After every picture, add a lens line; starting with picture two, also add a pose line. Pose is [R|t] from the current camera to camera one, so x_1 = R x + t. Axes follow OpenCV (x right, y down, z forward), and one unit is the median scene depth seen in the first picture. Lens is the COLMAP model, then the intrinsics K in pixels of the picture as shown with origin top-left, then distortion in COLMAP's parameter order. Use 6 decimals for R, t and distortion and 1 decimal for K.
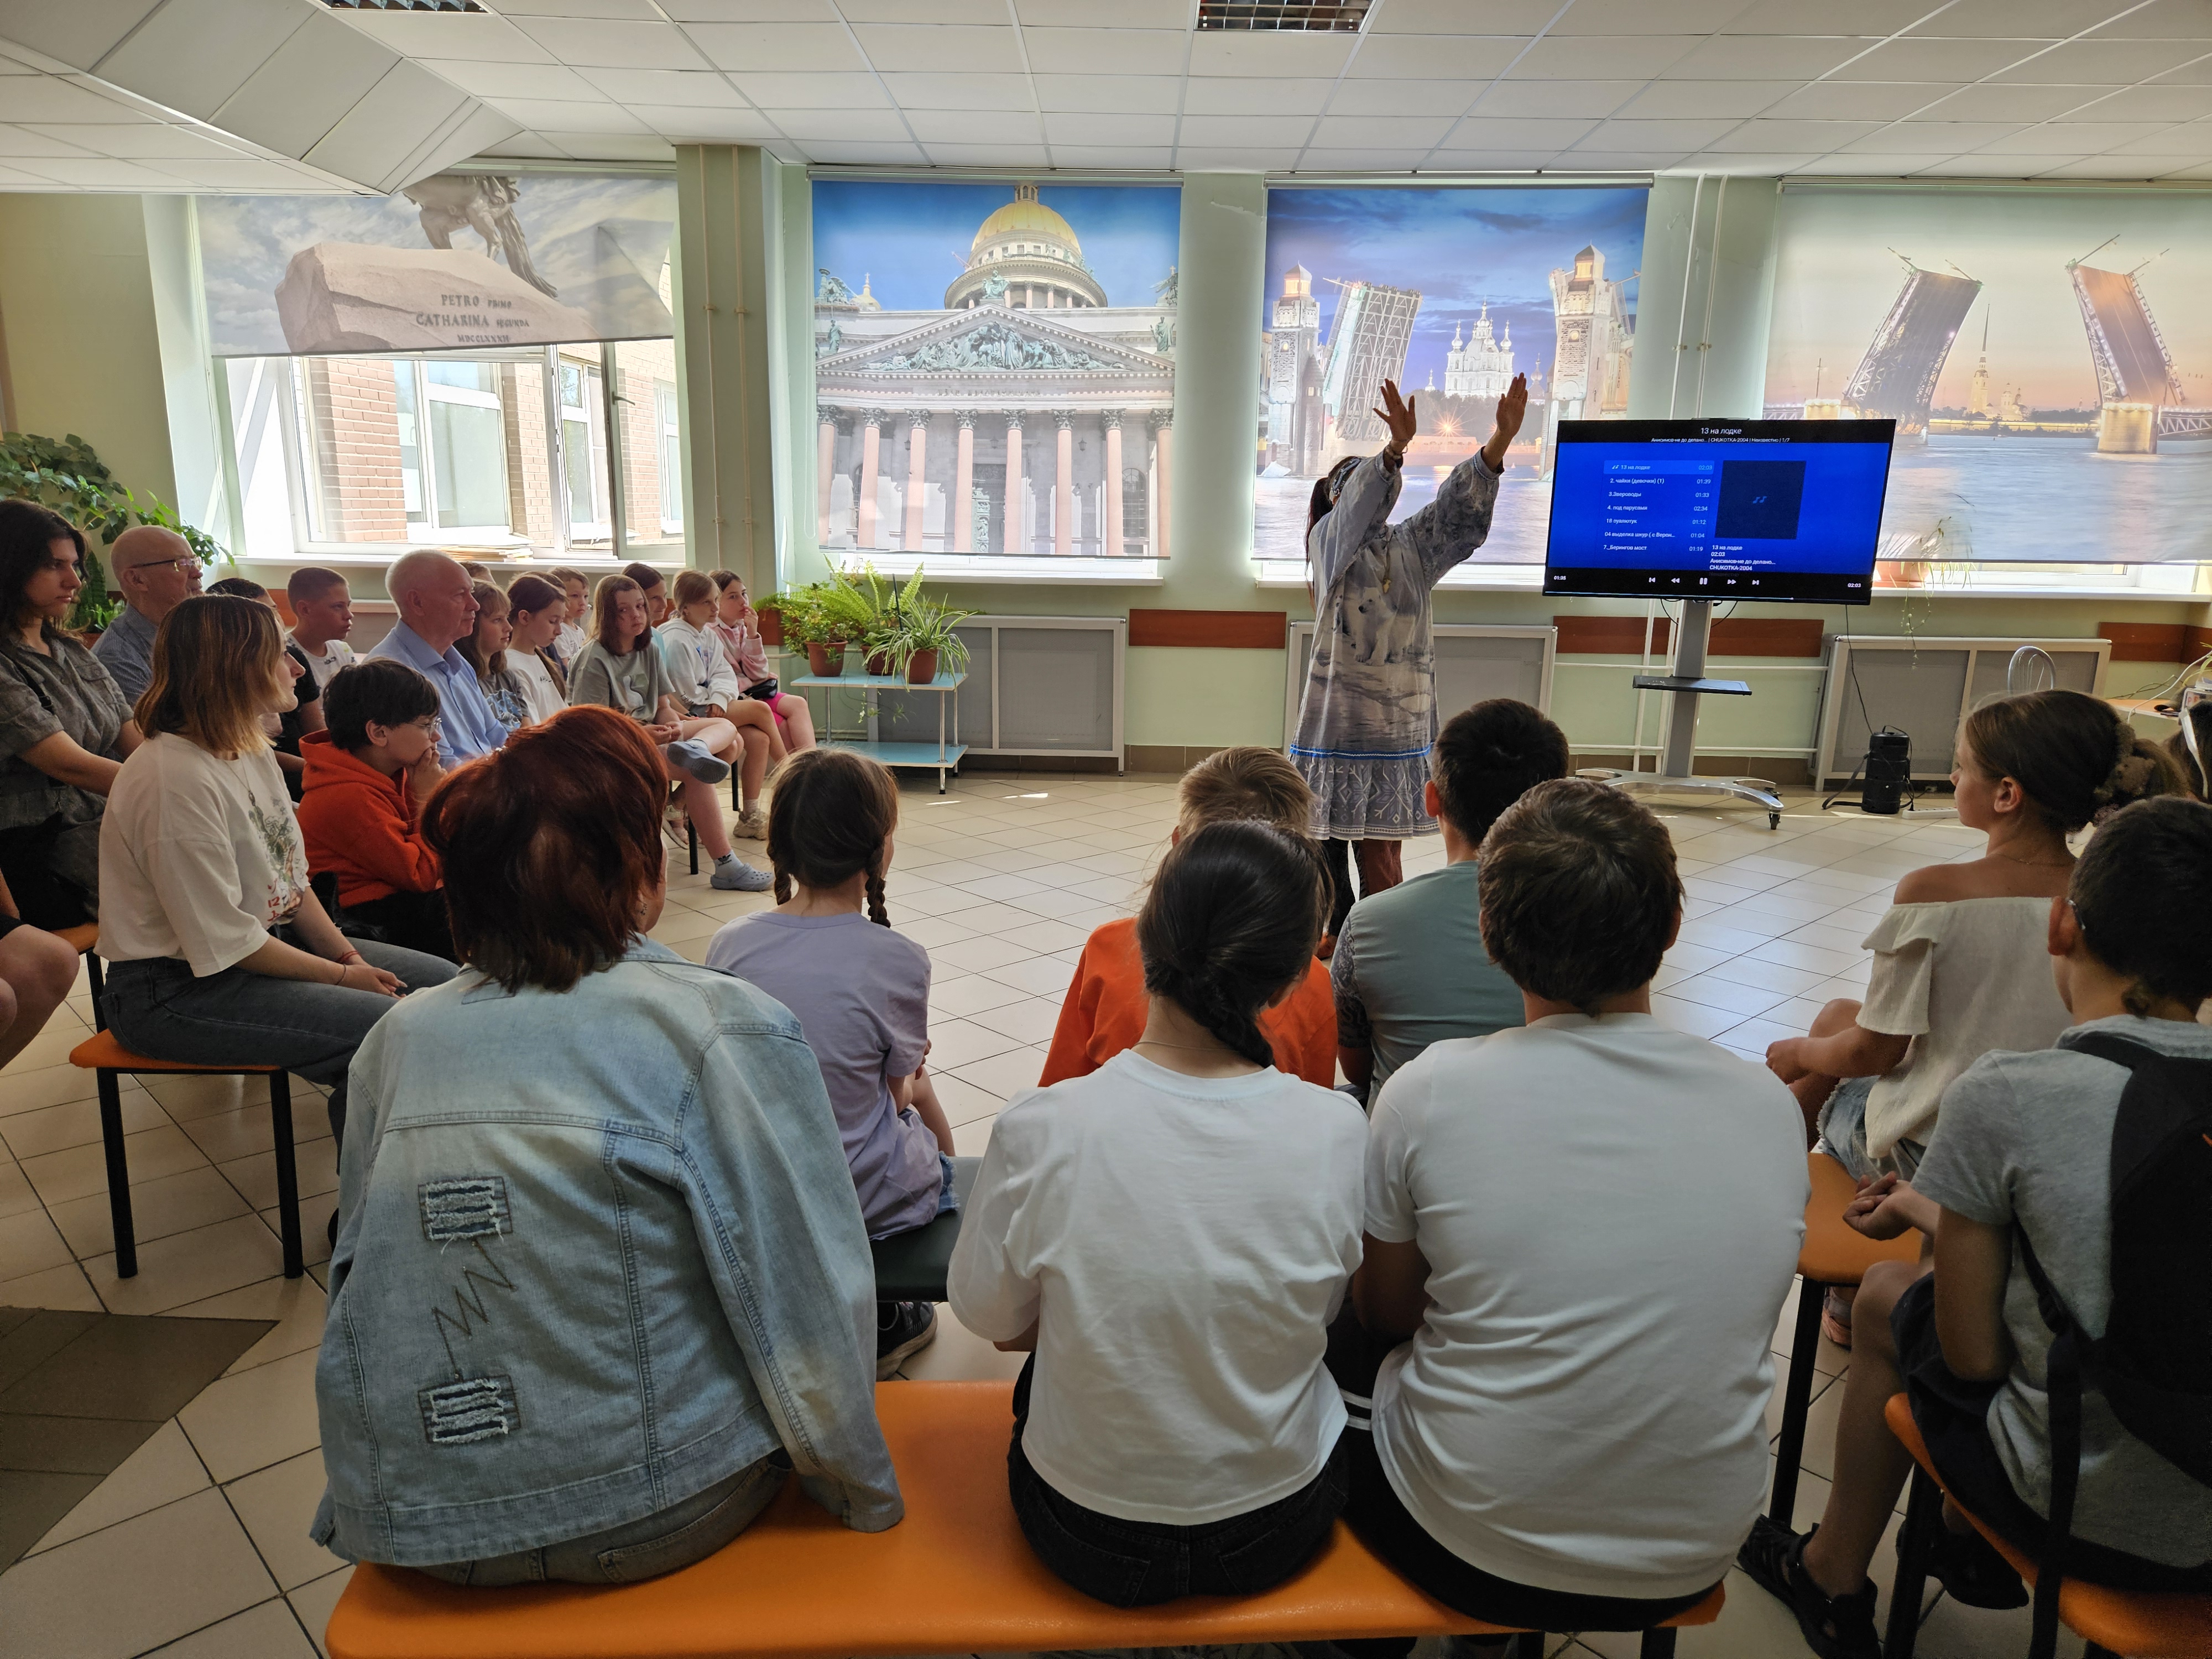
lens RADIAL K [[1452.7, 0, 1106.0], [0, 1452.7, 829.5], [0, 0, 1]] dist [0.054549, 0.002097]
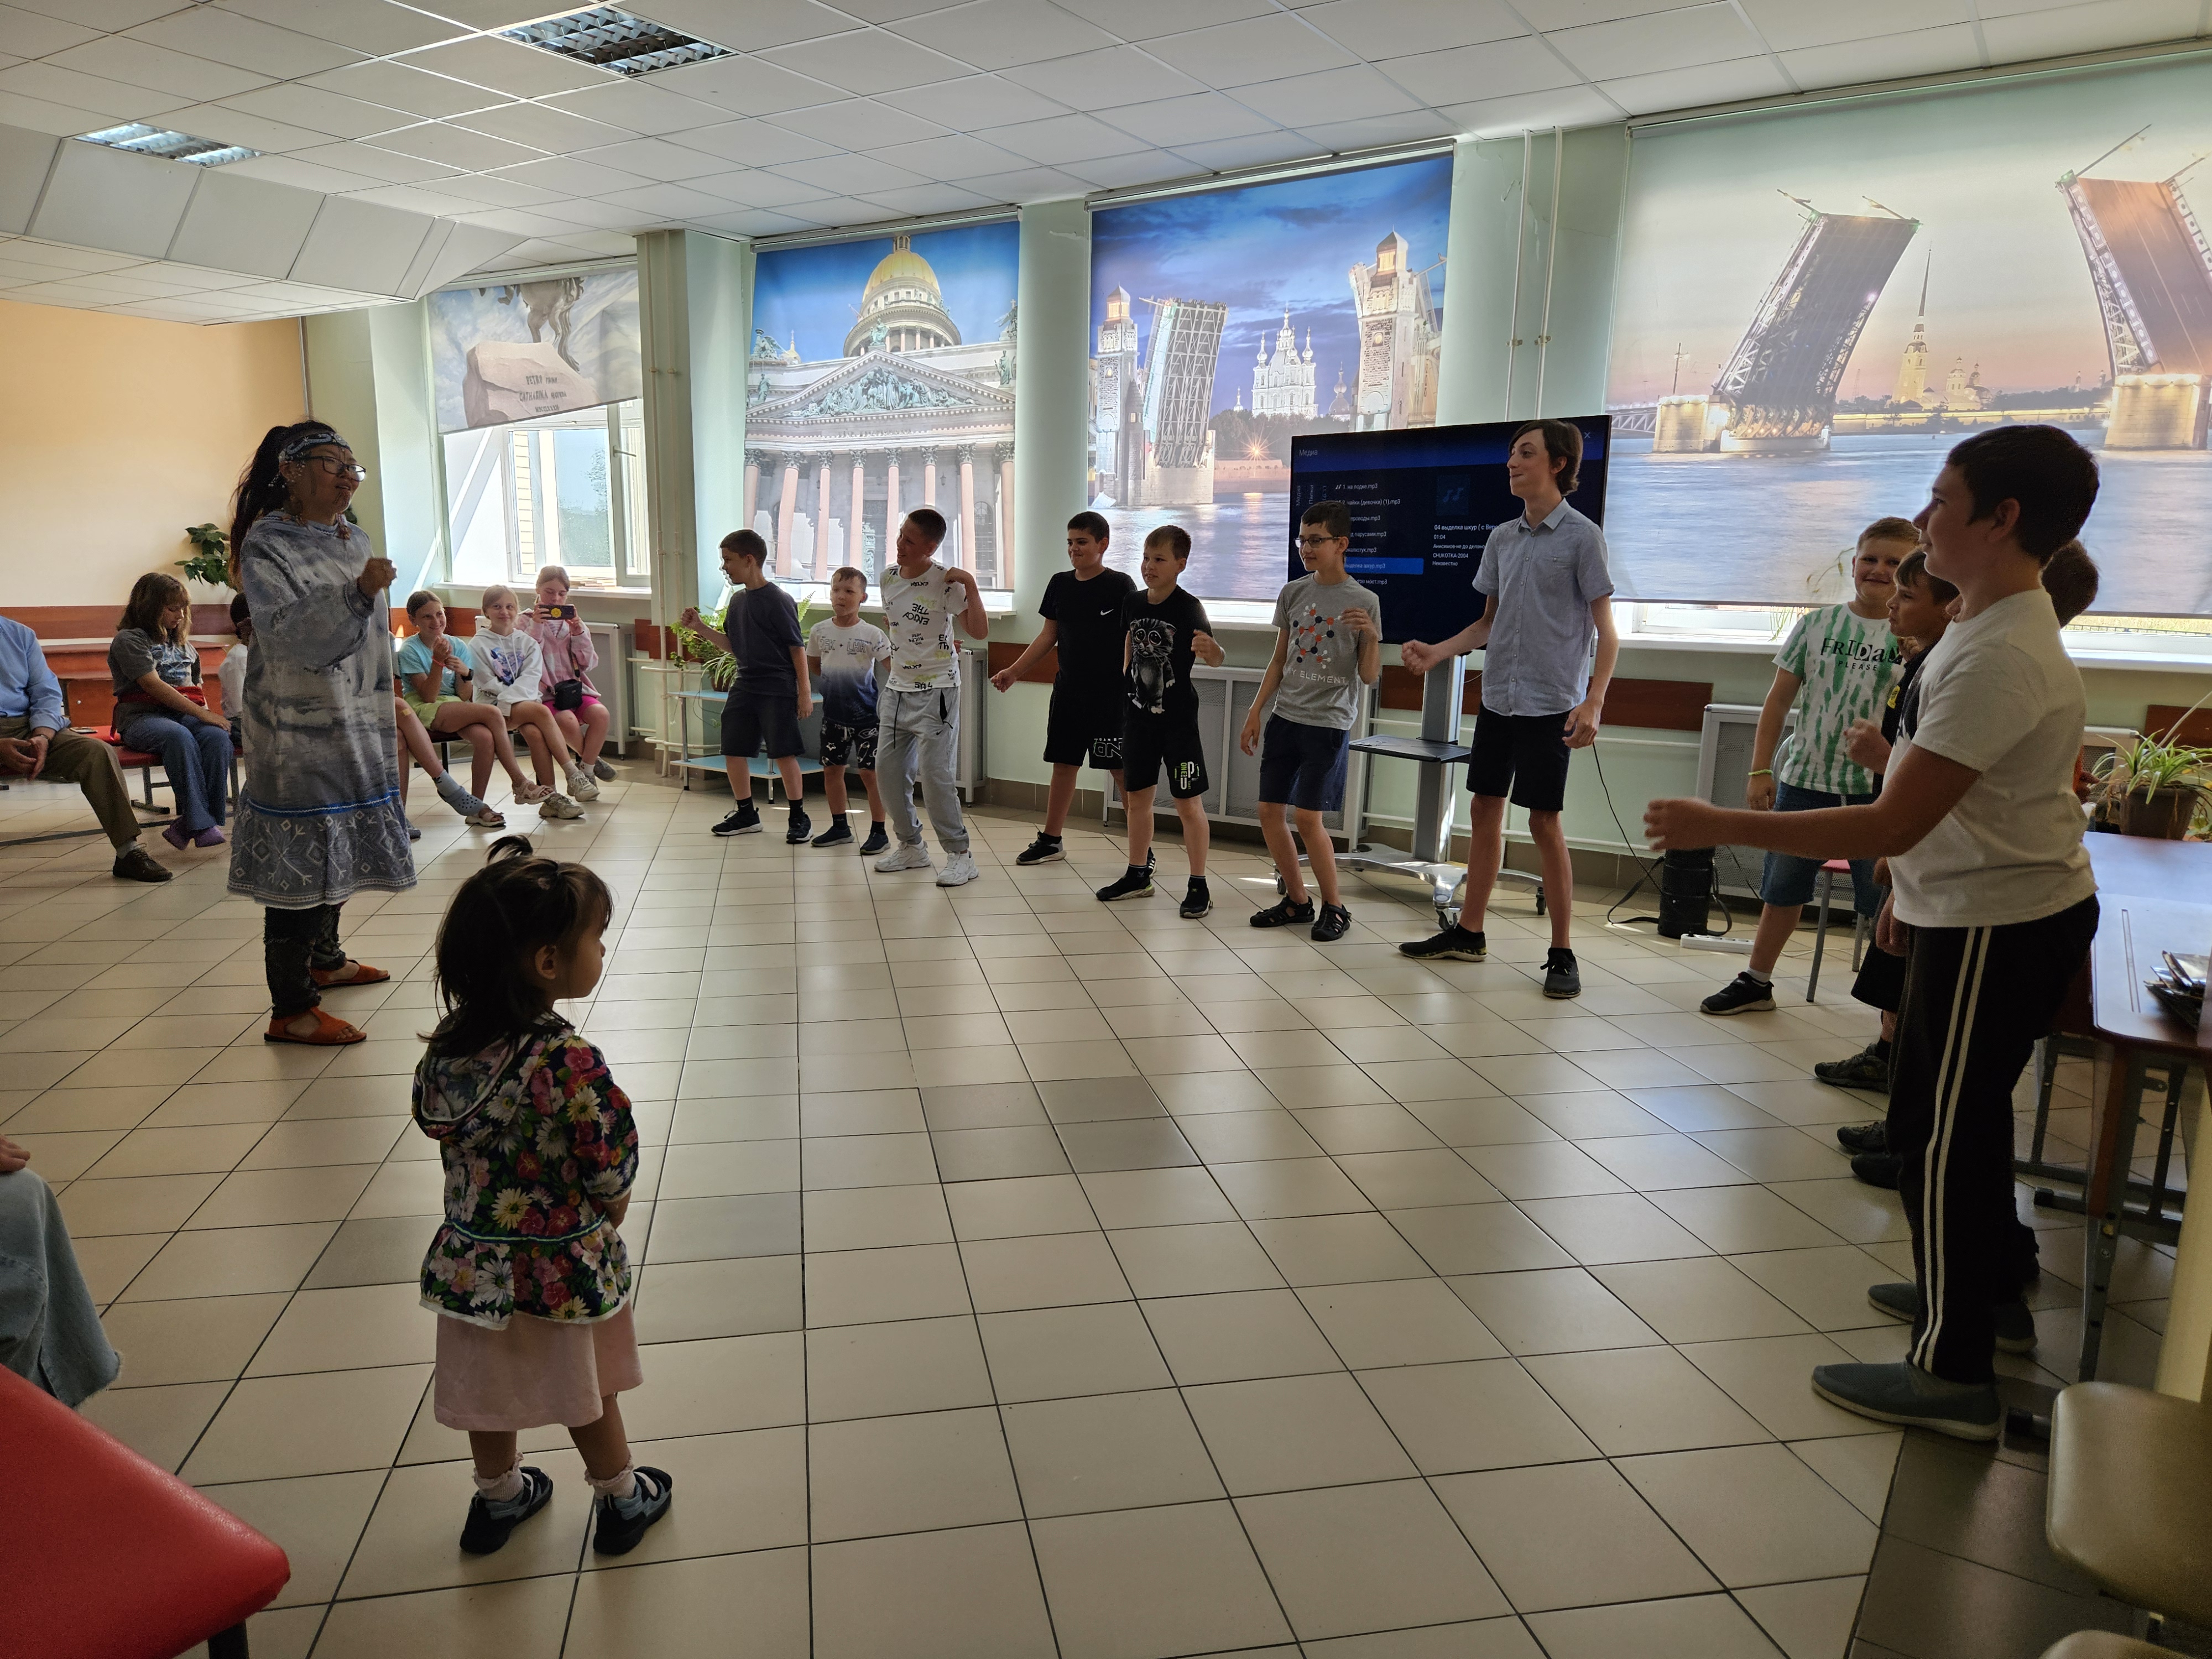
lens RADIAL K [[1469.2, 0, 1101.1], [0, 1469.2, 848.8], [0, 0, 1]] dist [0.075532, -0.004048]
pose [[0.842968, 0.103990, -0.527818, 0.667100], [-0.122963, 0.992411, -0.000857, -0.018327], [0.523723, 0.065624, 0.849357, 0.192983]]
